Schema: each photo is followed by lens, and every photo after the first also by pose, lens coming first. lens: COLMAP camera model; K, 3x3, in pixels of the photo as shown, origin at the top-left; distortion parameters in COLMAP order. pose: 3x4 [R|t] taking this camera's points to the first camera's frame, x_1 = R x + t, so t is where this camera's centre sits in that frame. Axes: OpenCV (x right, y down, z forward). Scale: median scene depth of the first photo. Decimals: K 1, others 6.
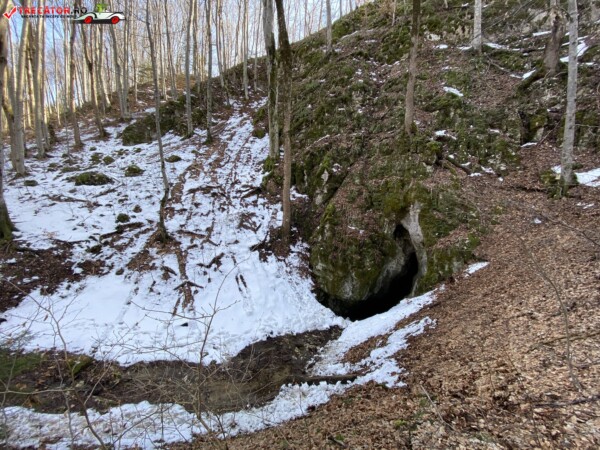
lens RADIAL K [[242.0, 0, 299.0], [0, 242.0, 225.2], [0, 0, 1]] dist [0.025100, -0.022771]
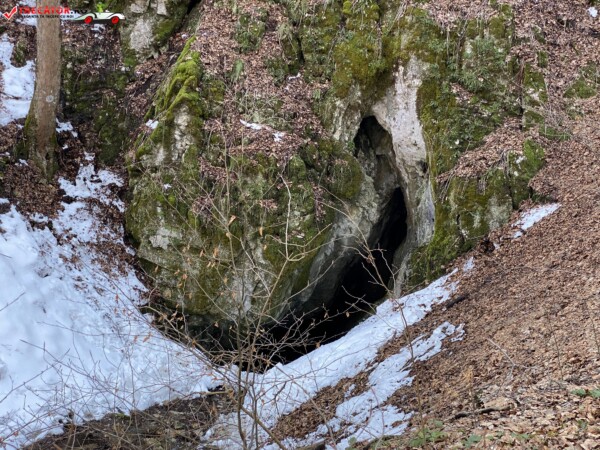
lens RADIAL K [[889.7, 0, 311.3], [0, 889.7, 223.7], [0, 0, 1]] dist [0.089184, 0.000000]
pose [[0.924162, -0.042657, 0.379612, -0.209720], [-0.009598, 0.990839, 0.134706, -0.024036], [-0.381880, -0.128133, 0.915286, -0.263526]]
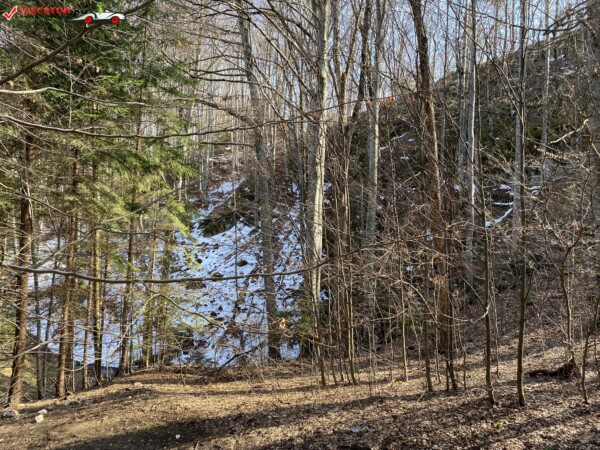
lens RADIAL K [[454.1, 0, 302.3], [0, 454.1, 219.0], [0, 0, 1]] dist [0.061412, -0.071393]
pose [[0.945279, -0.002313, -0.326254, 0.881925], [-0.040447, 0.991430, -0.124217, -0.308098], [0.323745, 0.130615, 0.937085, -1.818533]]
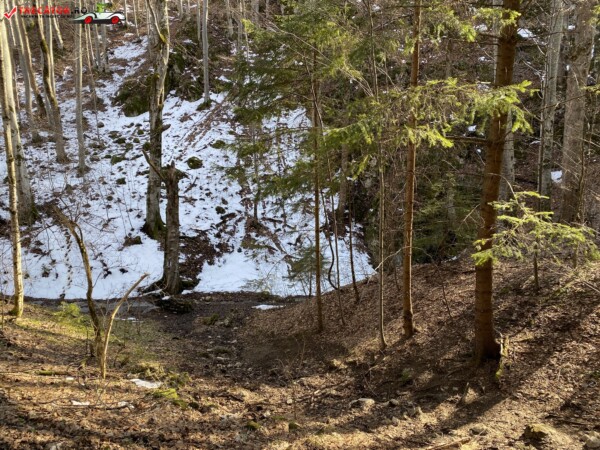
lens RADIAL K [[454.1, 0, 296.2], [0, 454.1, 221.1], [0, 0, 1]] dist [0.061412, -0.071393]
pose [[0.998371, -0.039900, 0.040784, -0.409316], [0.036356, 0.995783, 0.084230, -0.148002], [-0.043972, -0.082610, 0.995611, -1.289371]]
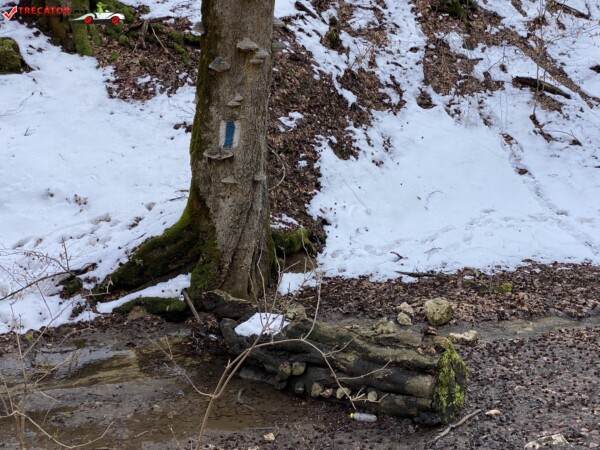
lens RADIAL K [[889.7, 0, 304.2], [0, 889.7, 229.4], [0, 0, 1]] dist [0.089184, 0.000000]
pose [[0.989678, -0.101653, 0.101015, -0.839917], [0.079718, 0.976259, 0.201406, 0.084183], [-0.119090, -0.191274, 0.974285, -0.180635]]
